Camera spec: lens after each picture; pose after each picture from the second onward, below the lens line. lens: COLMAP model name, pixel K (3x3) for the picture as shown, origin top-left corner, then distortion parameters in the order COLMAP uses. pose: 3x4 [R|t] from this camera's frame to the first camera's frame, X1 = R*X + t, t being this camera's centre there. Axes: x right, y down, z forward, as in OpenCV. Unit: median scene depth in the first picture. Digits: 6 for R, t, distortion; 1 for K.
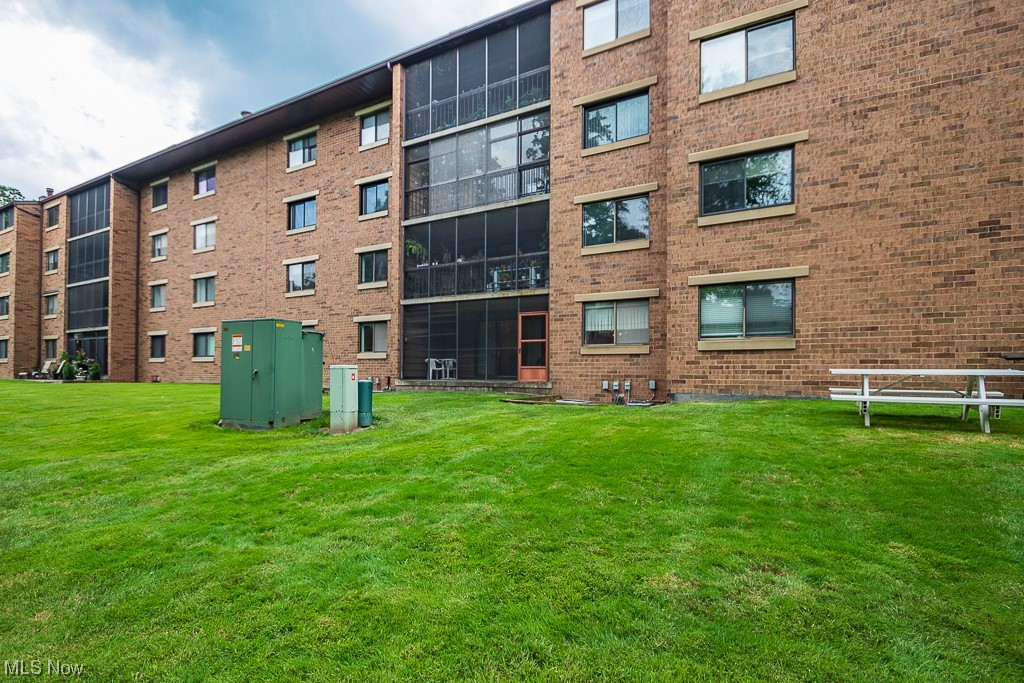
lens RADIAL K [[477.5, 0, 509.9], [0, 477.5, 344.0], [0, 0, 1]] dist [0.052562, -0.036587]
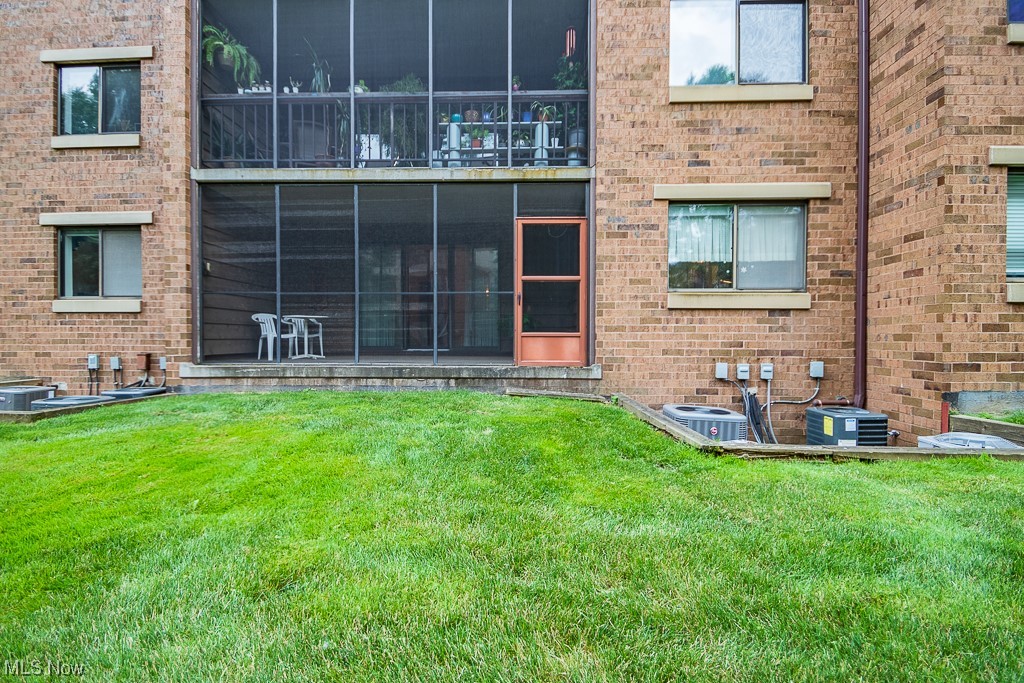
lens RADIAL K [[477.5, 0, 509.9], [0, 477.5, 344.0], [0, 0, 1]] dist [0.052562, -0.036587]
pose [[0.896063, -0.007913, 0.443857, -0.197696], [-0.026104, 0.997172, 0.070477, 0.025223], [-0.443159, -0.074738, 0.893322, 0.578948]]
